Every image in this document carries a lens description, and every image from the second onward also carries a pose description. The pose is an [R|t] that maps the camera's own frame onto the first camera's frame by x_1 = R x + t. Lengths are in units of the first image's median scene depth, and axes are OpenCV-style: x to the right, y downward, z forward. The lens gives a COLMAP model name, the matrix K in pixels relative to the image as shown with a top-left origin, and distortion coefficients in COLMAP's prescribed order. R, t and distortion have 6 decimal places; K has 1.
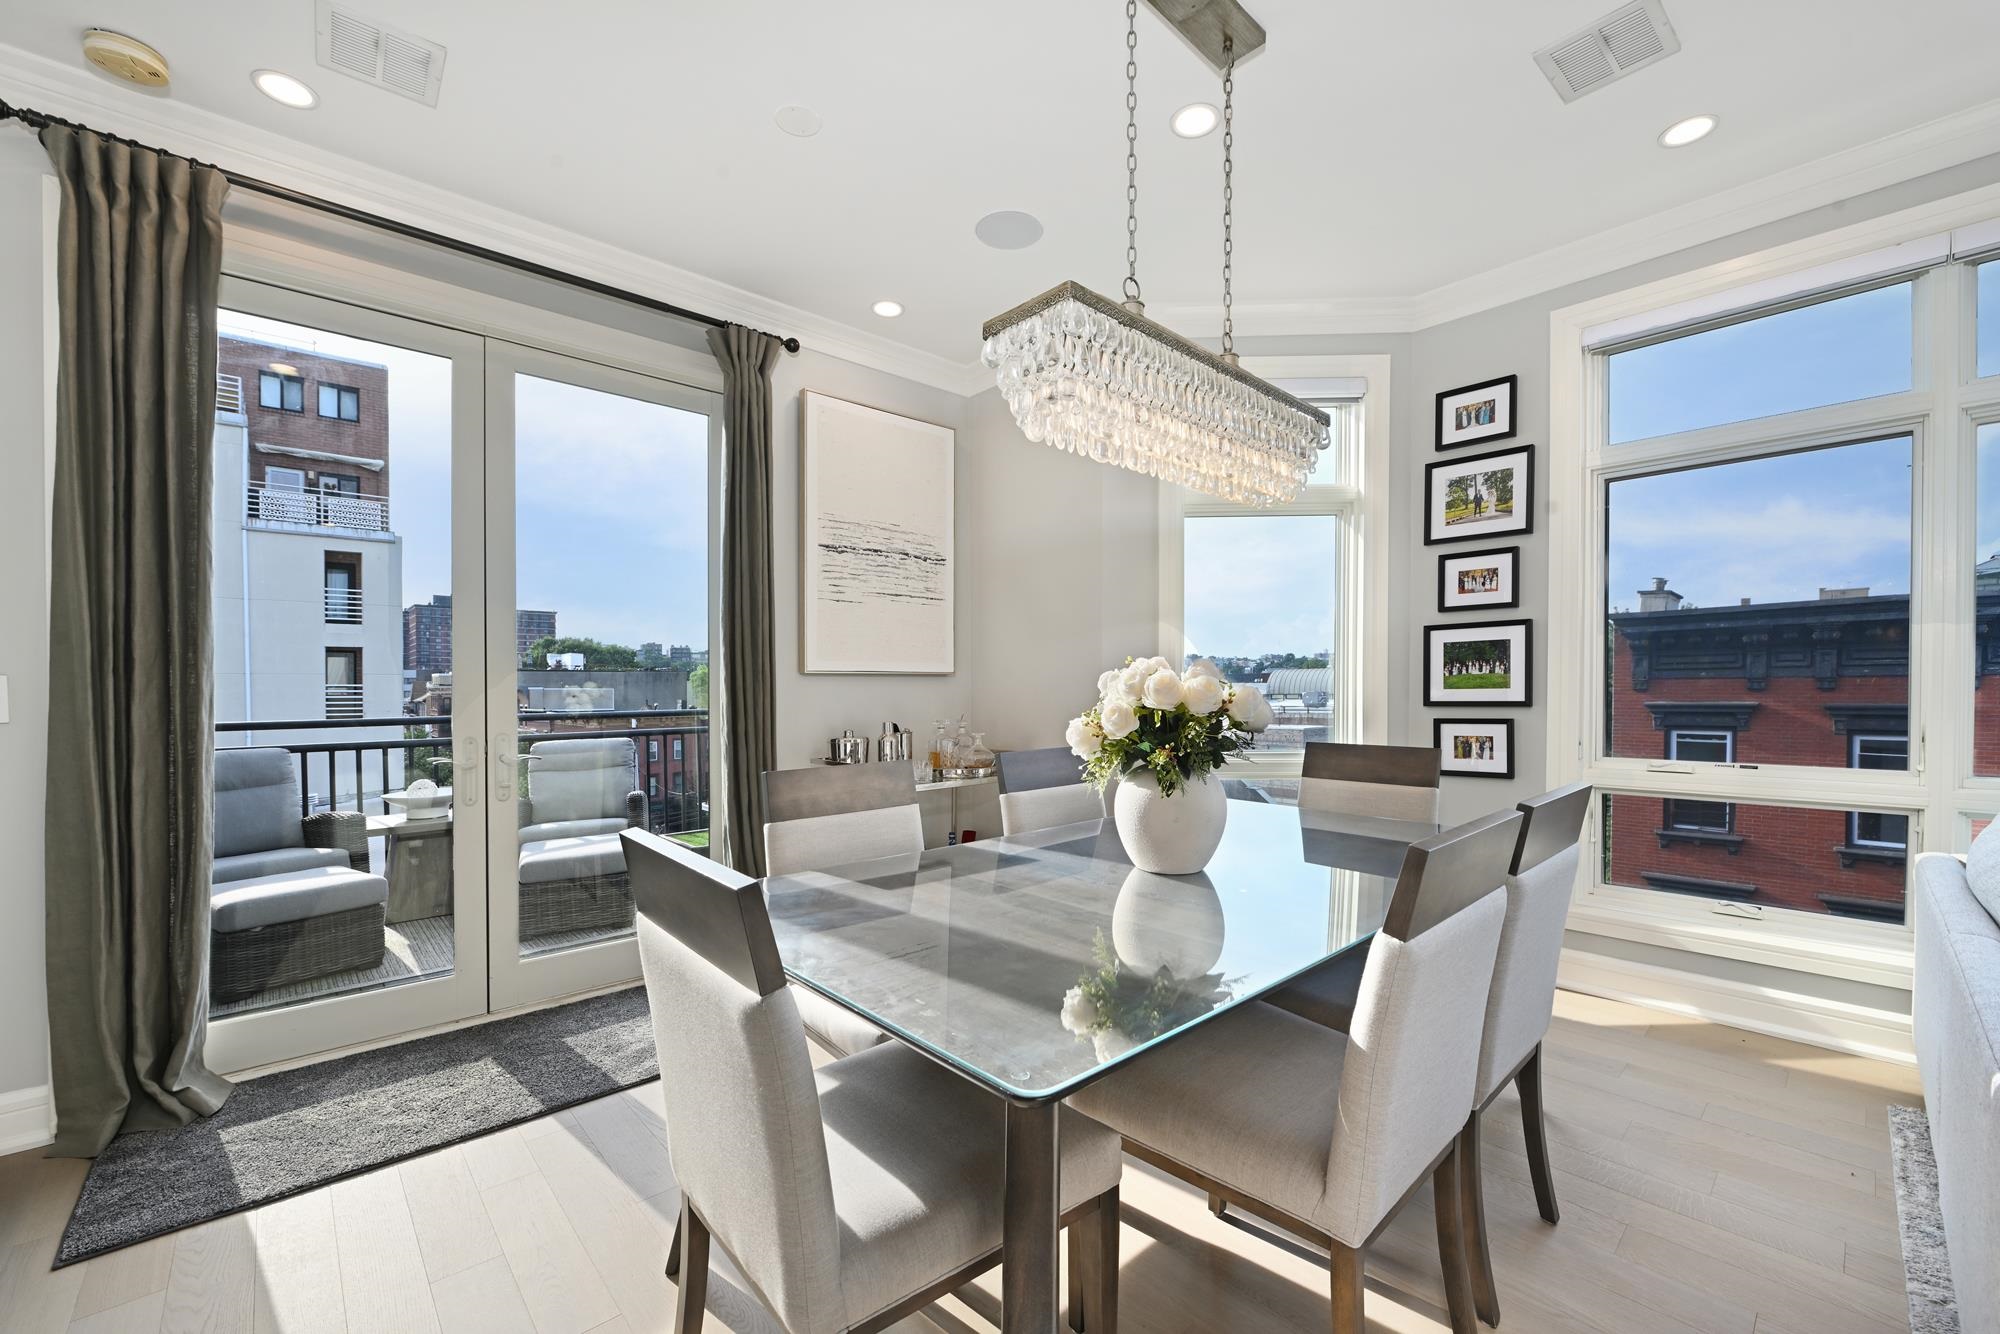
lens RADIAL K [[798.5, 0, 999.4], [0, 798.5, 687.8], [0, 0, 1]] dist [-0.005802, -0.000311]
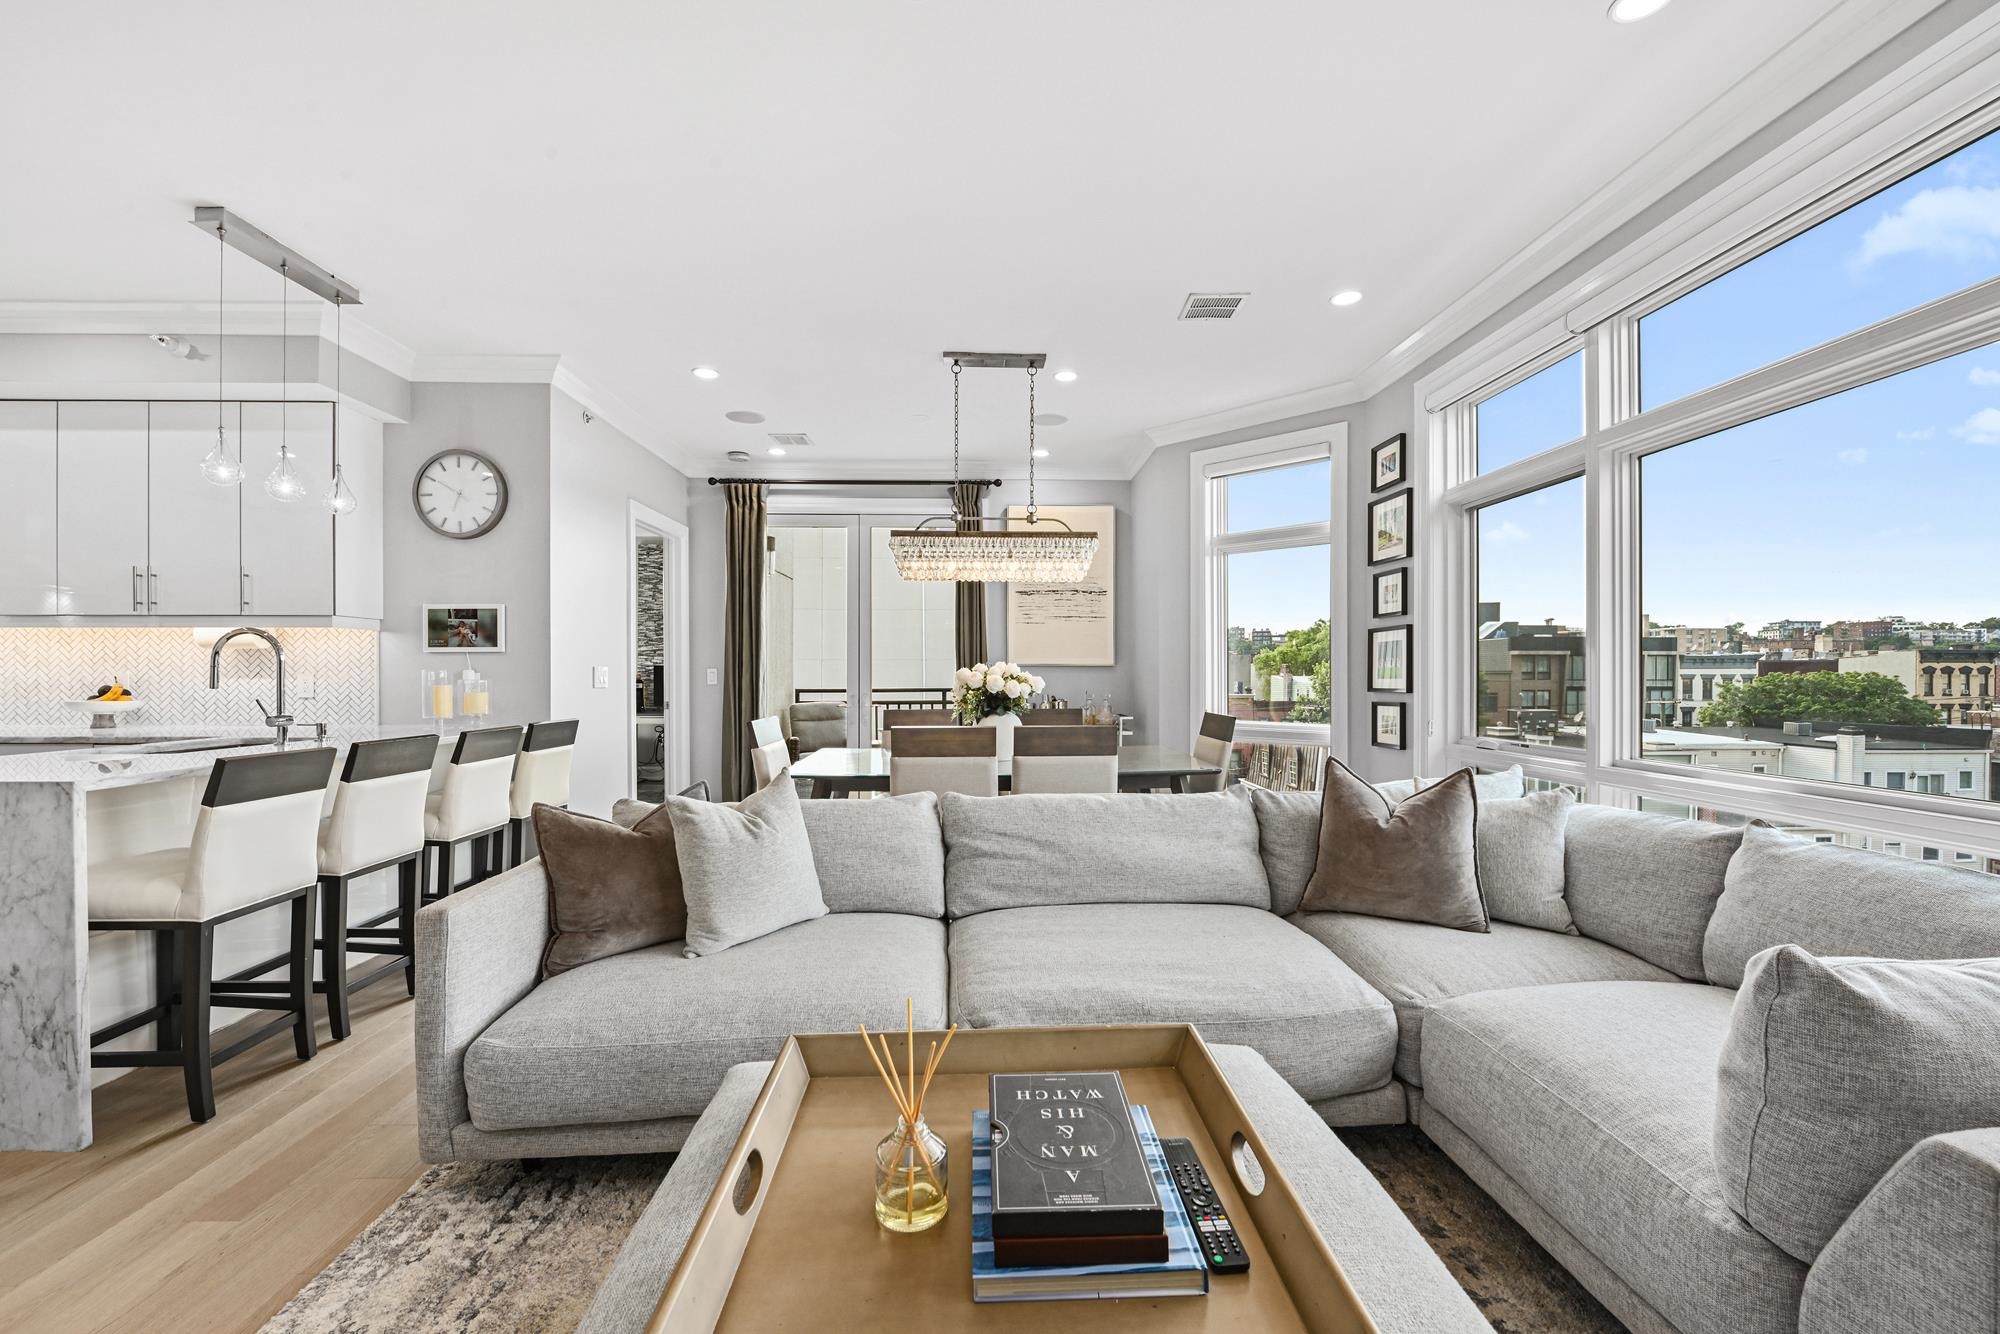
lens RADIAL K [[802.1, 0, 999.9], [0, 802.1, 677.4], [0, 0, 1]] dist [-0.006697, -0.000509]
pose [[0.760640, 0.010072, -0.649096, 1.336769], [-0.003653, 0.999930, 0.011236, -0.017332], [0.649164, -0.006175, 0.760624, -0.538844]]
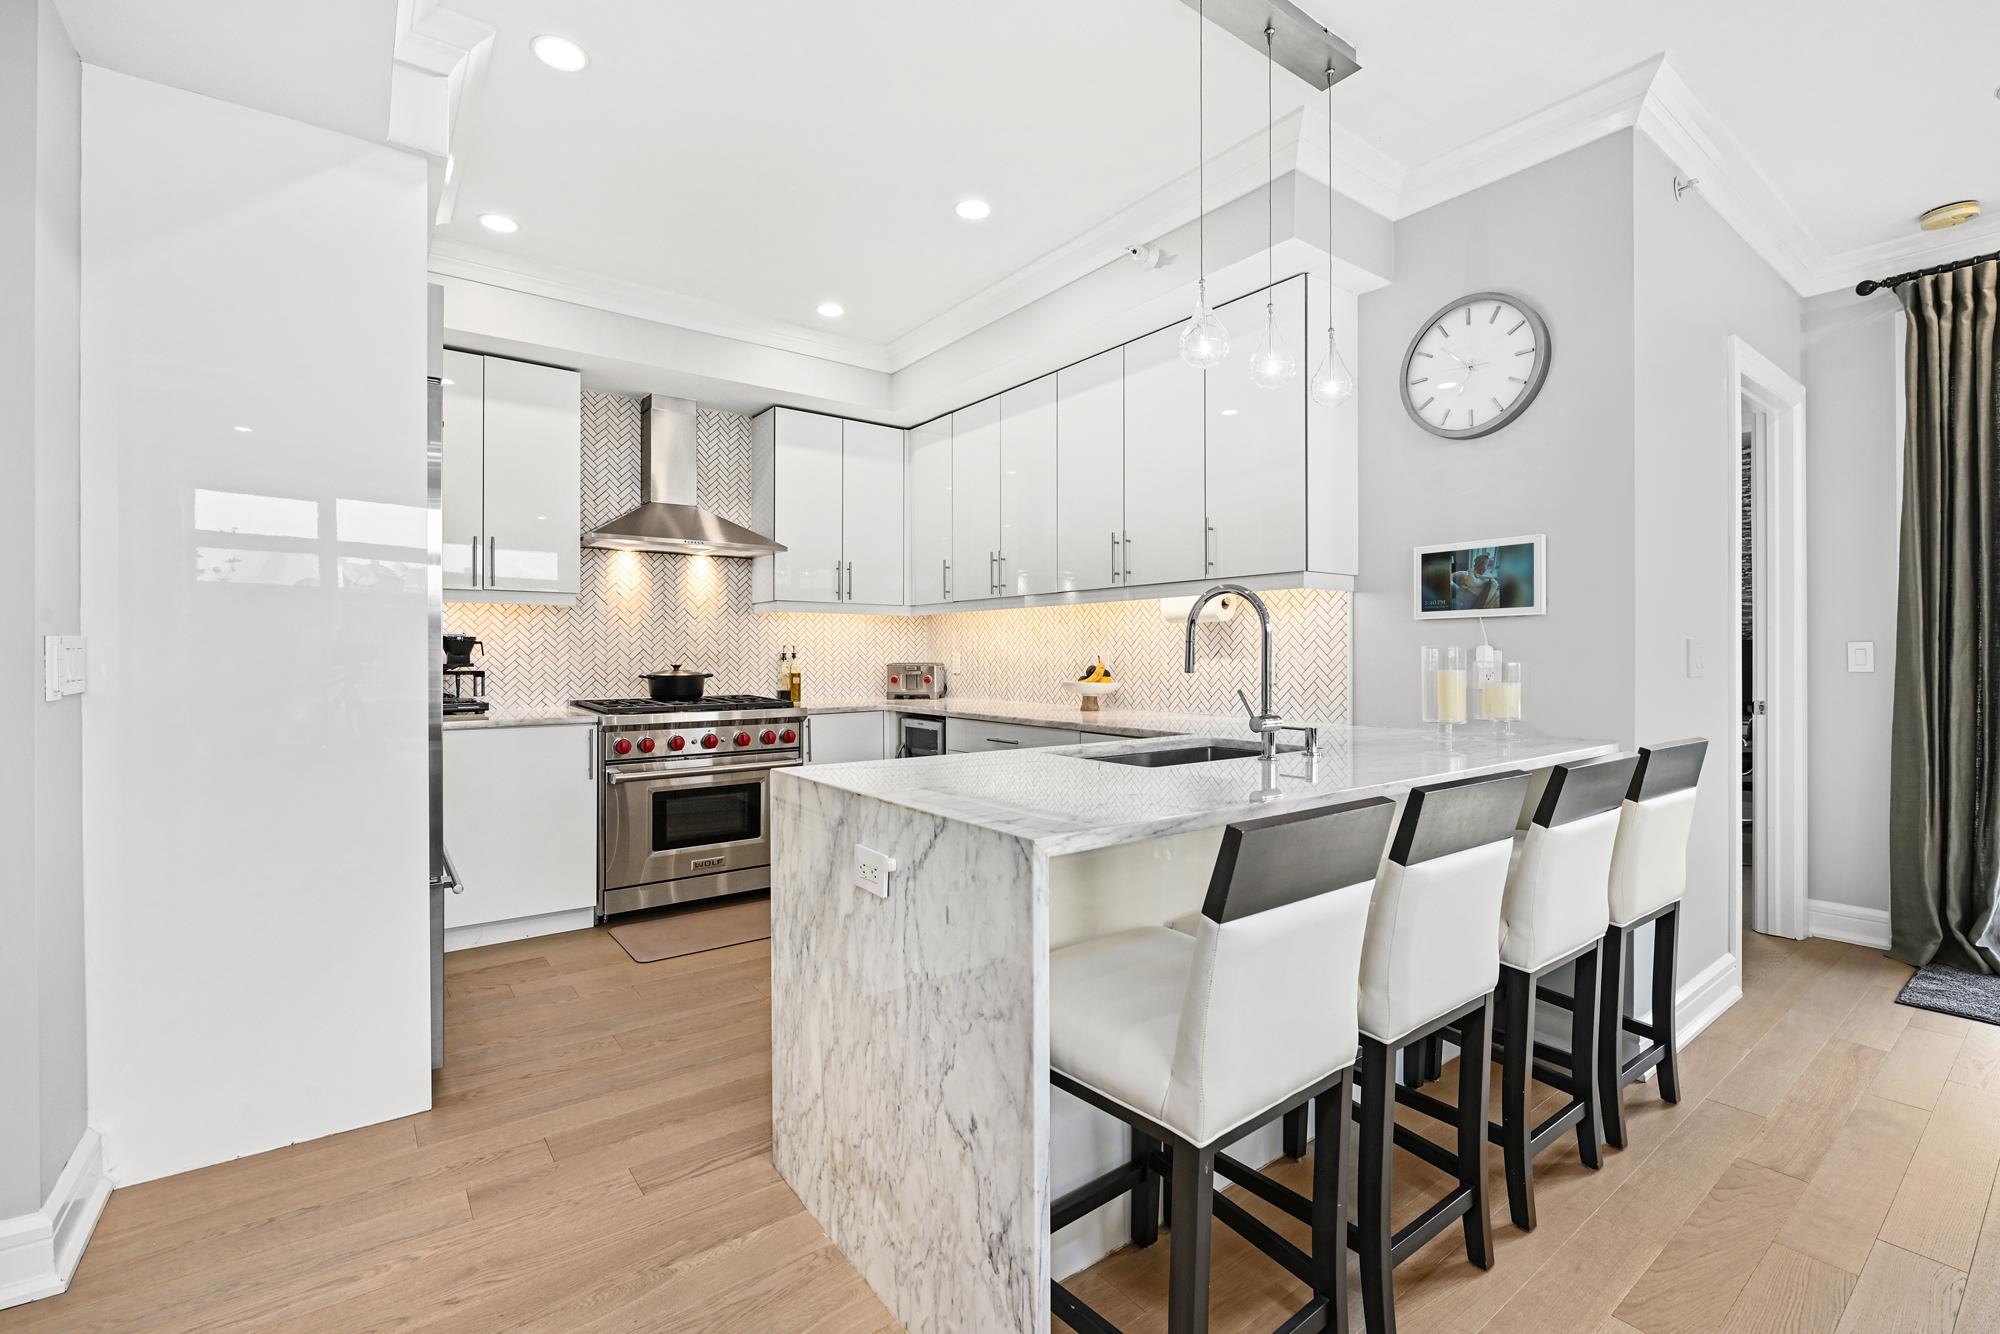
lens RADIAL K [[879.6, 0, 1000.0], [0, 879.6, 667.0], [0, 0, 1]] dist [-0.005222, 0.000029]
pose [[-0.092519, 0.020281, -0.995504, 0.573501], [0.004392, 0.999791, 0.019960, -0.007621], [0.995701, -0.002525, -0.092589, -0.508079]]
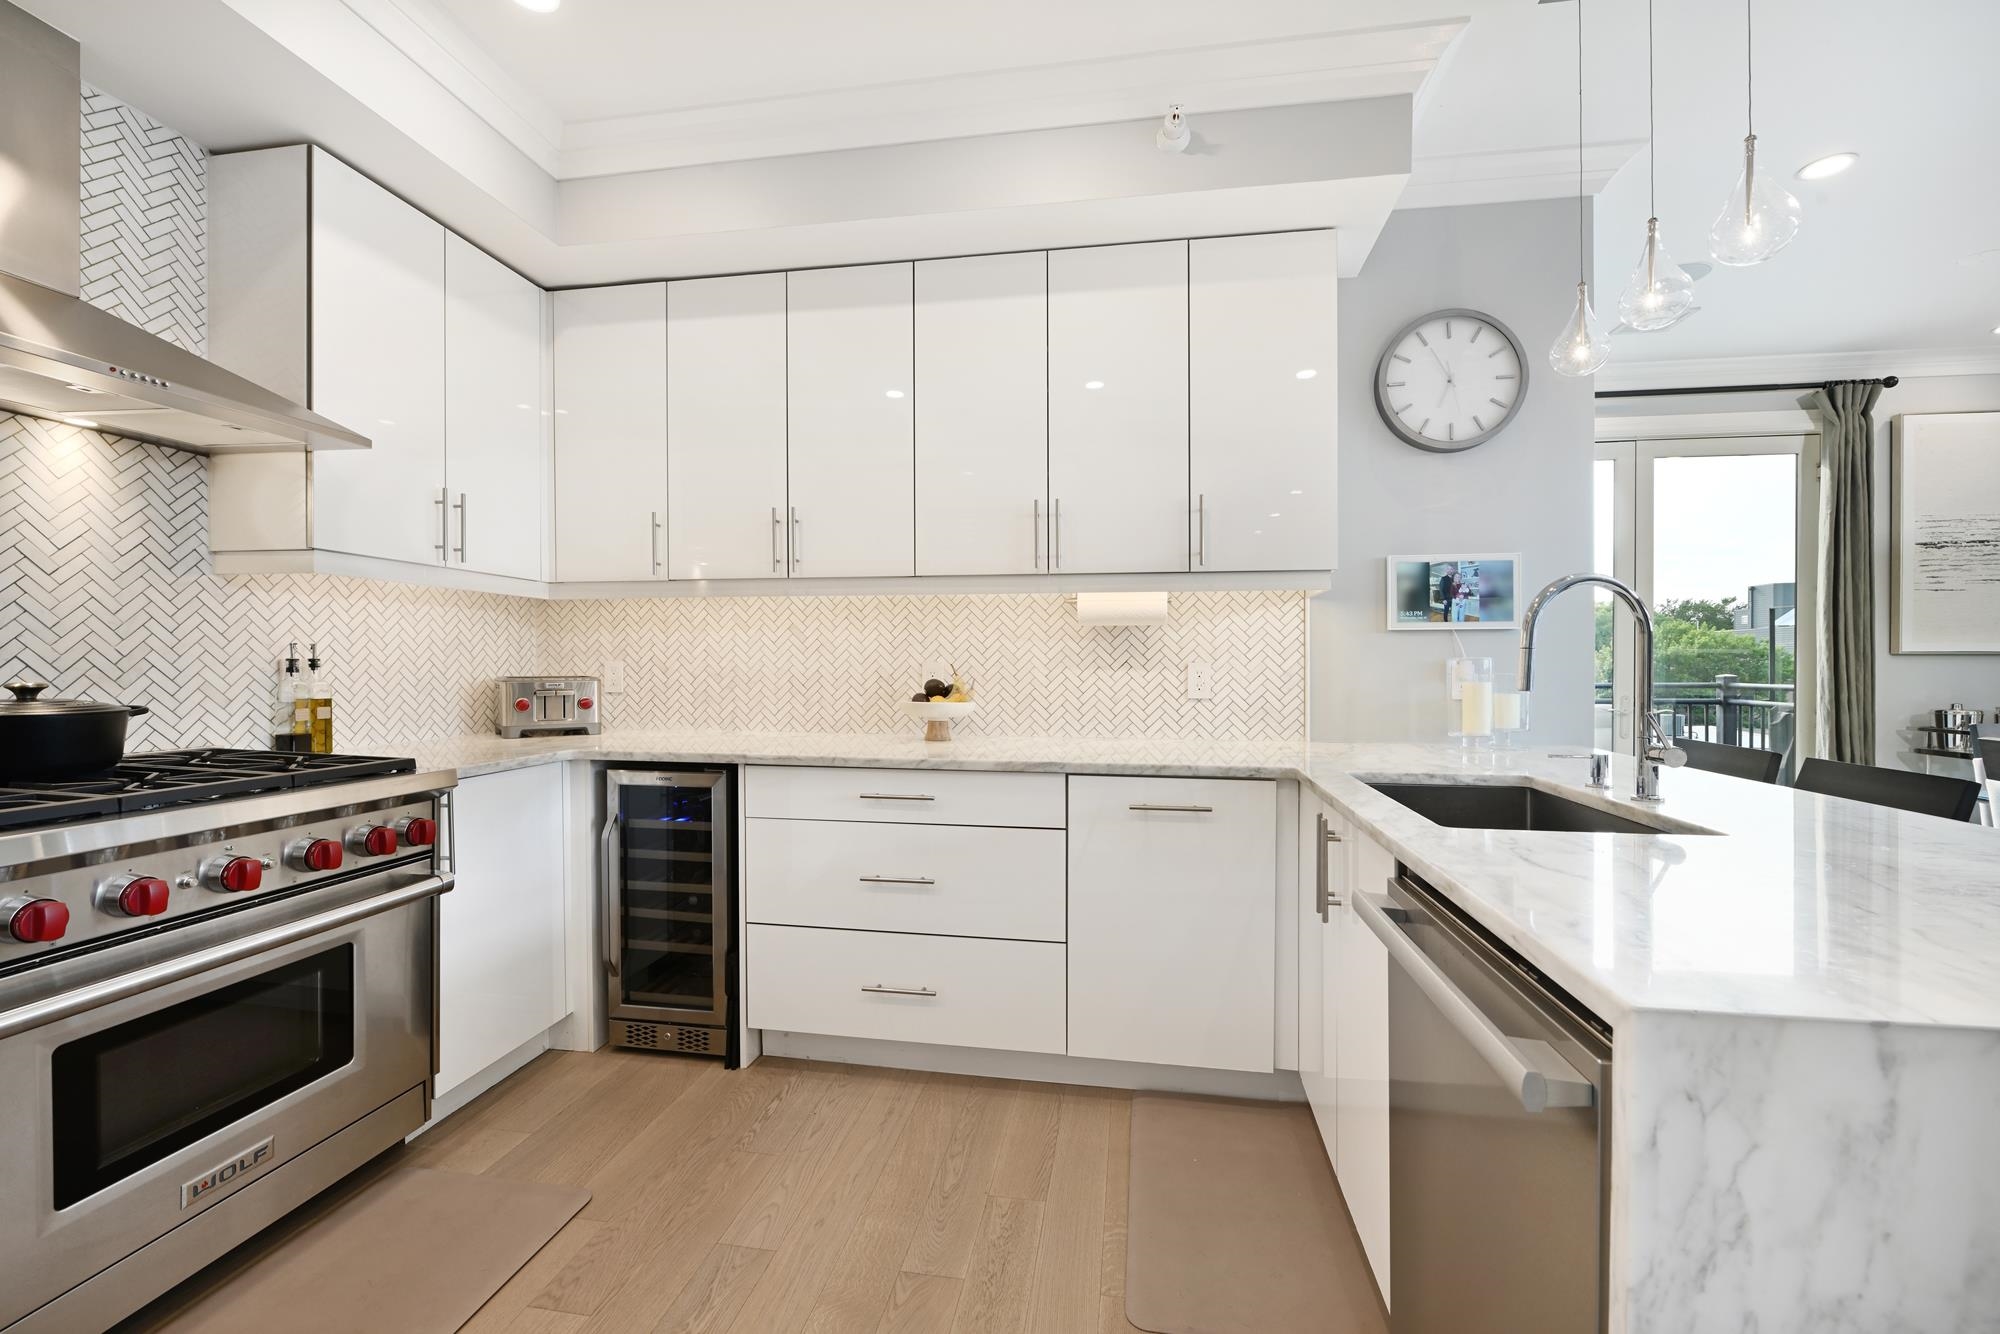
lens RADIAL K [[810.3, 0, 1029.0], [0, 810.3, 675.3], [0, 0, 1]] dist [-0.005482, -0.000307]
pose [[0.627924, 0.019446, -0.778032, -0.182467], [-0.005452, 0.999773, 0.020588, -0.005593], [0.778256, -0.008685, 0.627887, -1.133097]]
